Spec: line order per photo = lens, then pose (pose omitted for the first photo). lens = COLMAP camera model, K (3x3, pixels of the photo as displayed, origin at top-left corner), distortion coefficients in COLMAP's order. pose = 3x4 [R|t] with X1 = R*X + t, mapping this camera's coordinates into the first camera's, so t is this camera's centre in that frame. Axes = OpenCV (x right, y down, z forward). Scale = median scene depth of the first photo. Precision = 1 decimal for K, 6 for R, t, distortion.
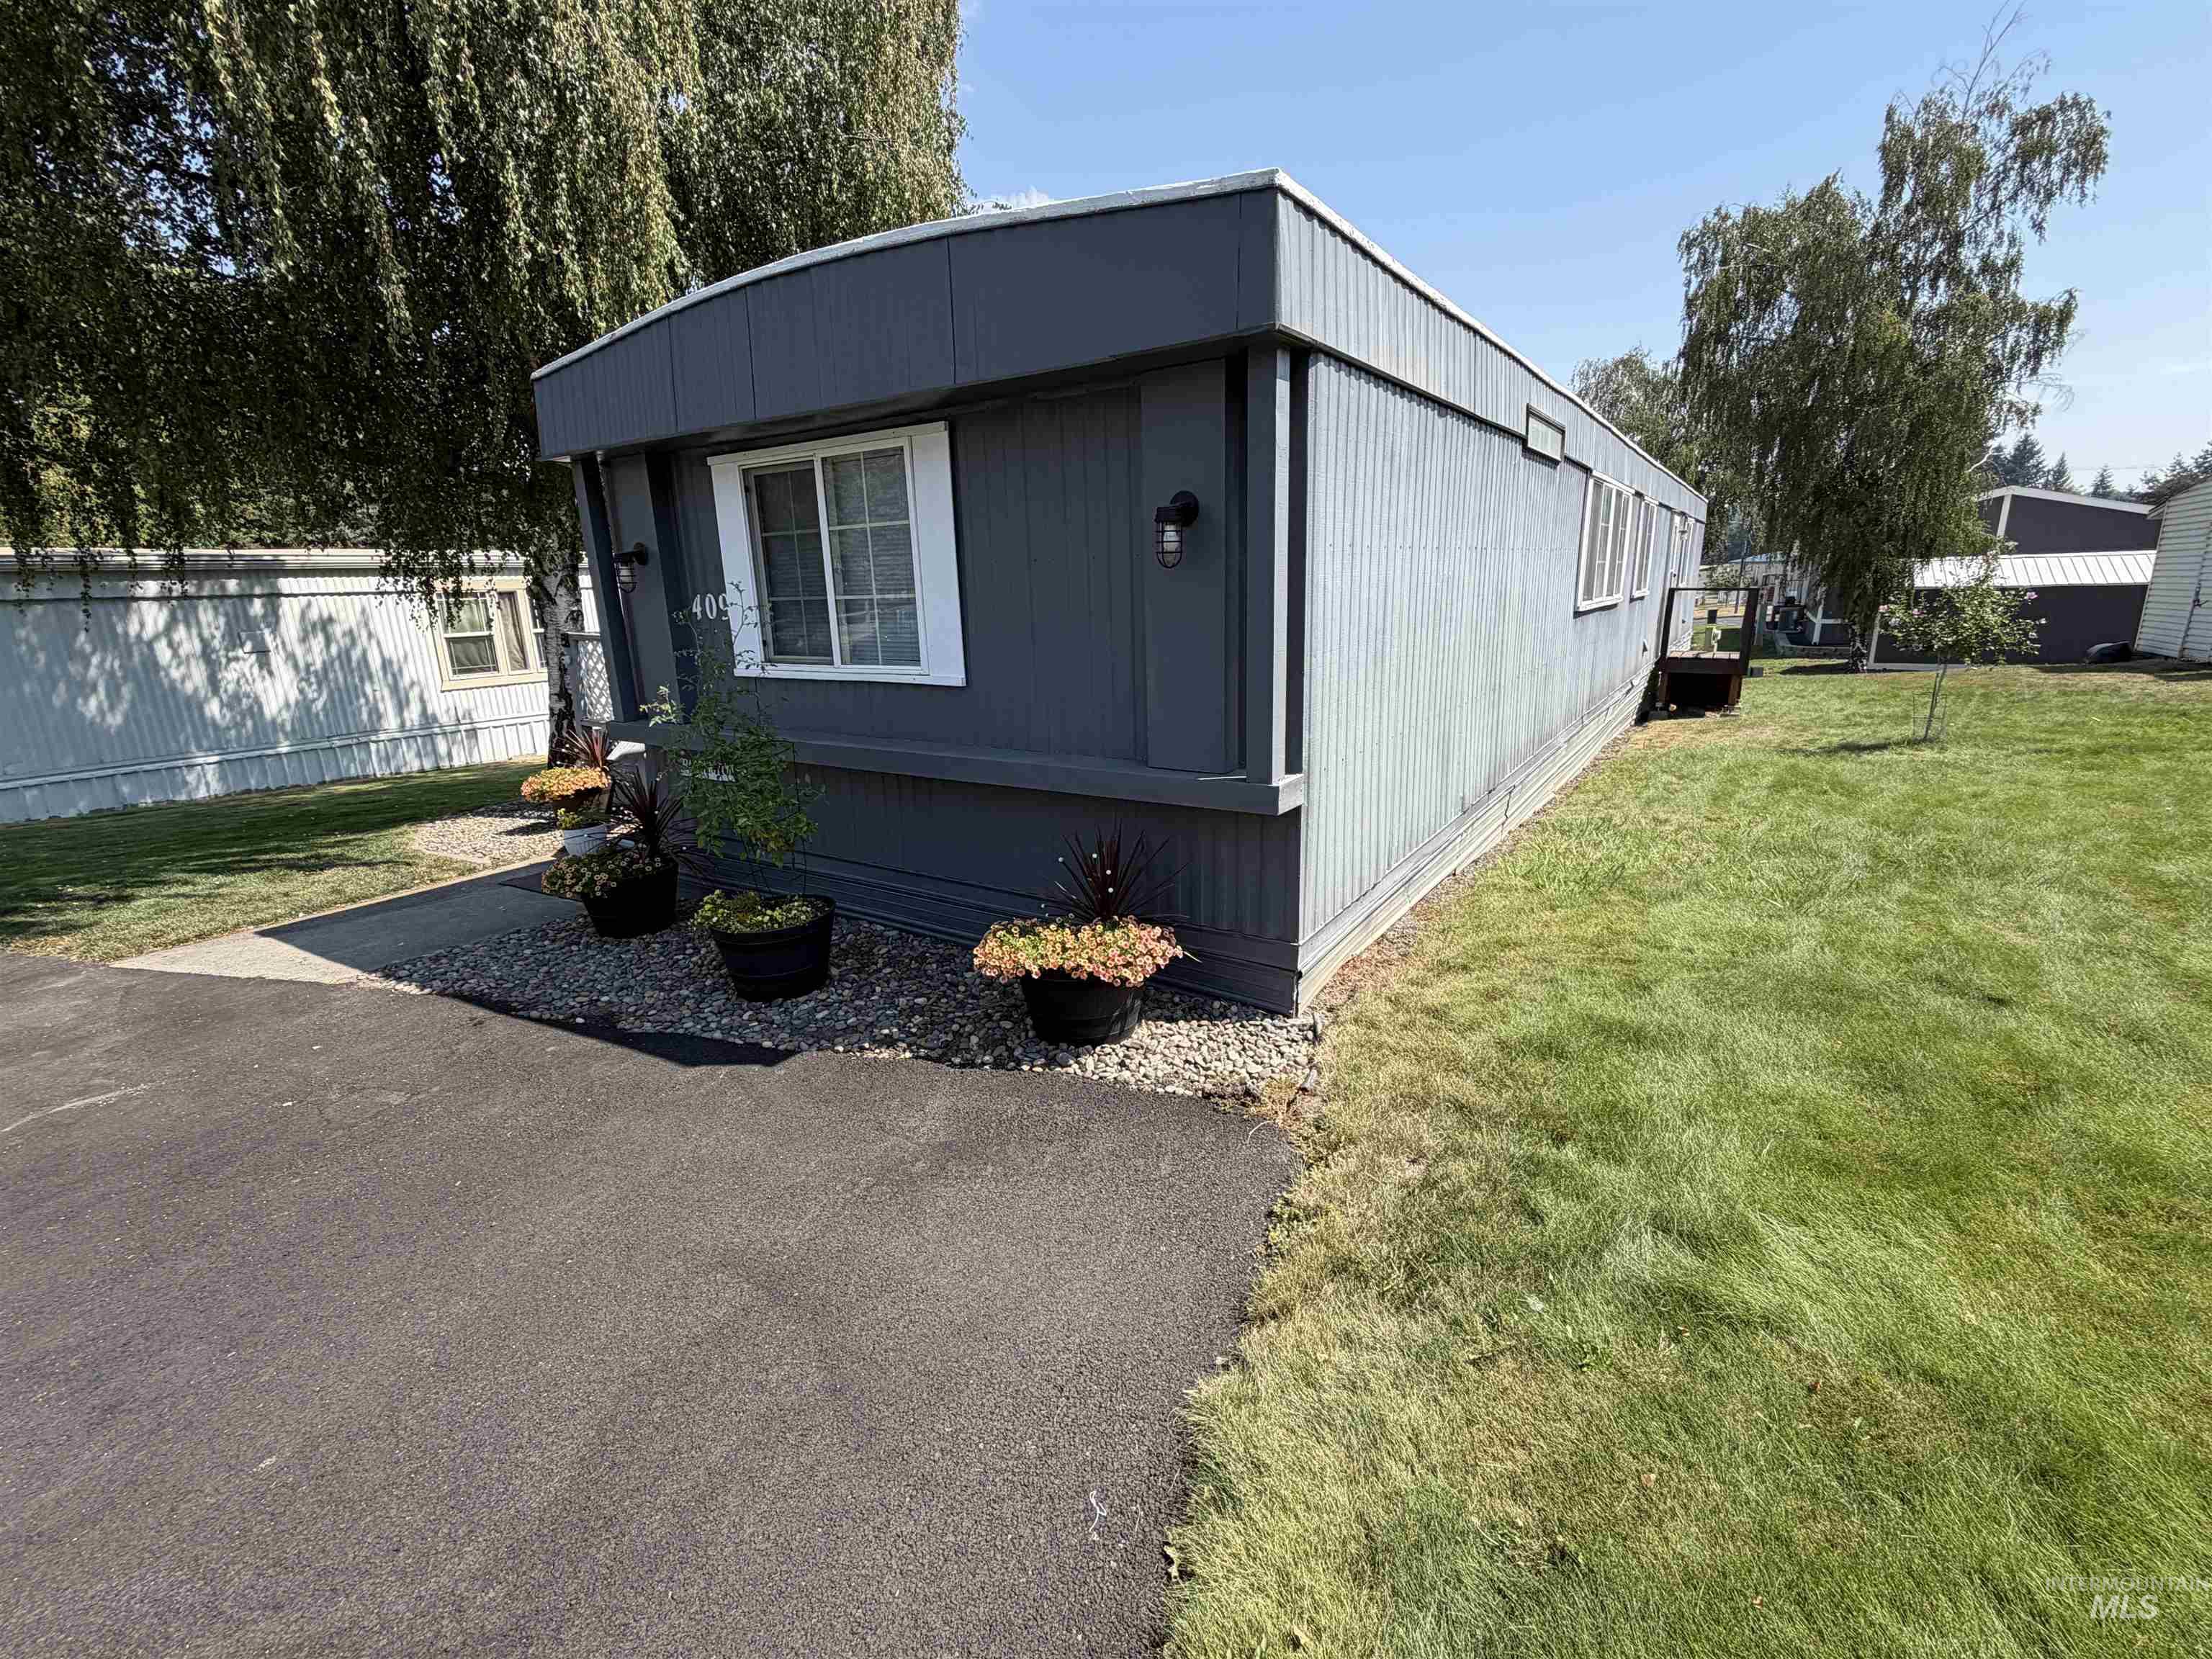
lens RADIAL K [[976.2, 0, 1106.0], [0, 976.2, 829.5], [0, 0, 1]] dist [0.001001, 0.000841]
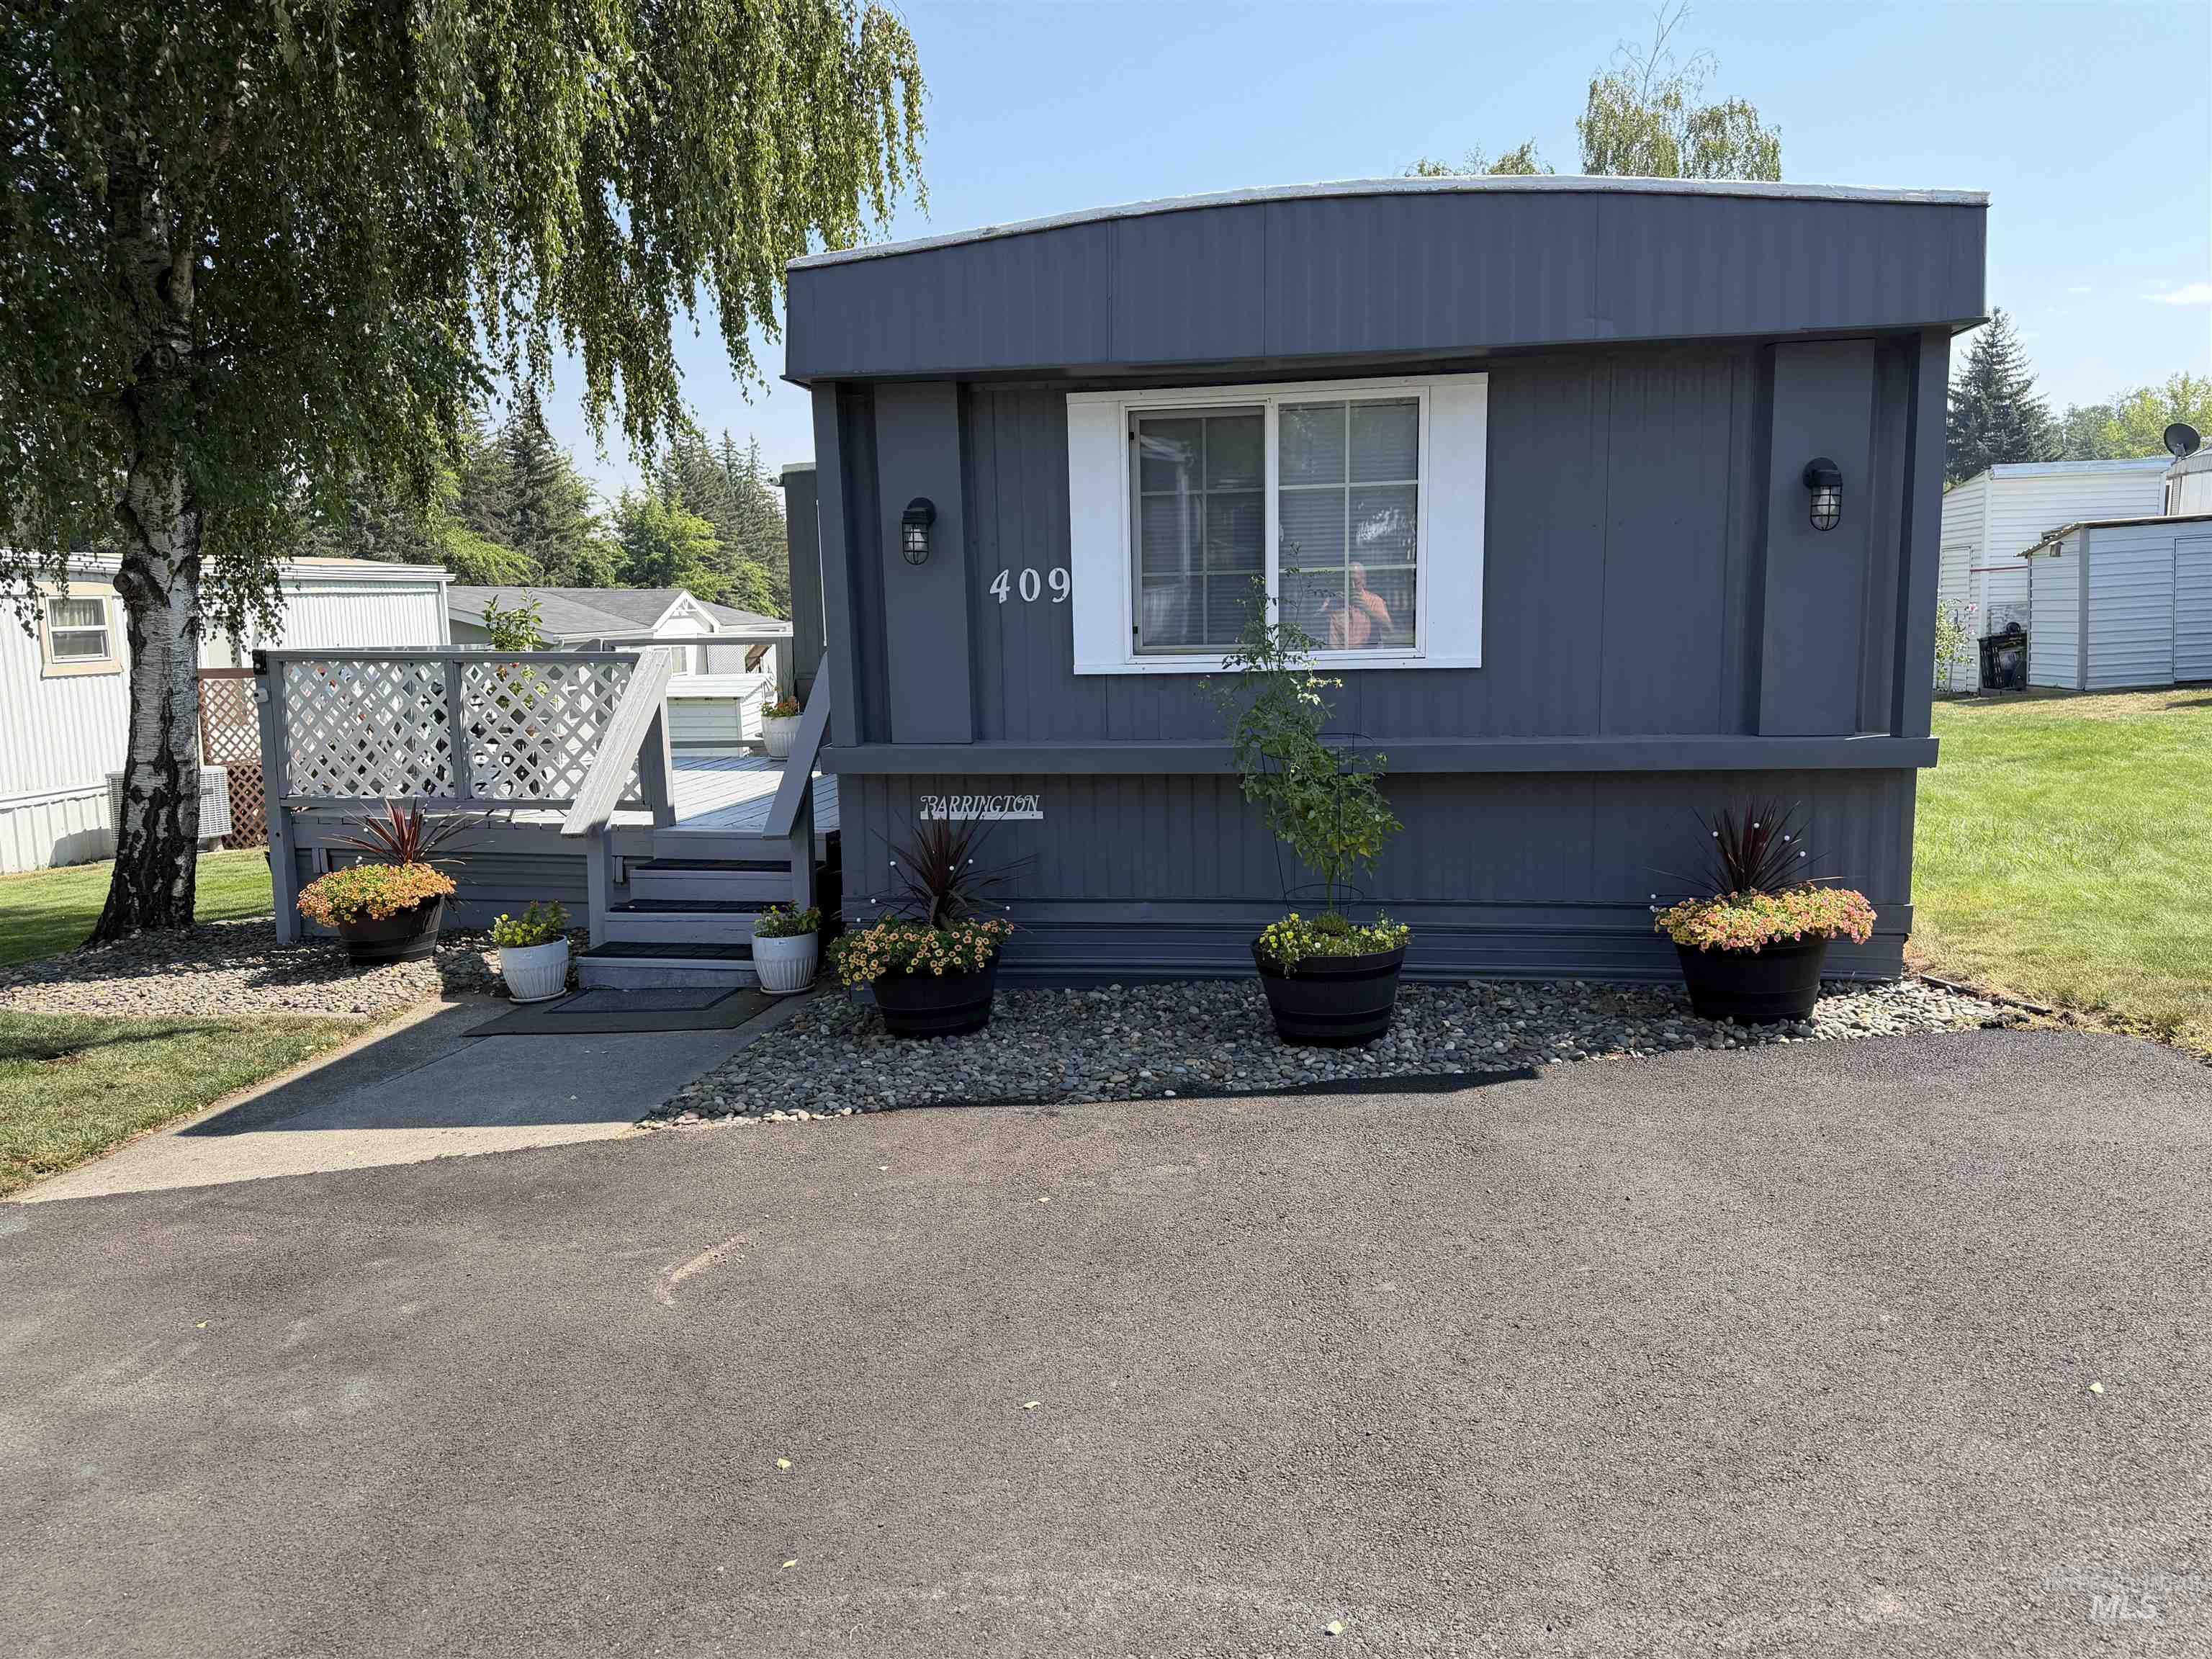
lens RADIAL K [[1559.2, 0, 1106.0], [0, 1559.2, 829.5], [0, 0, 1]] dist [0.094233, -0.135616]
pose [[0.904945, -0.051047, 0.422455, -1.023619], [0.100001, 0.990487, -0.094529, 0.093730], [-0.413611, 0.127789, 0.901441, -0.106916]]
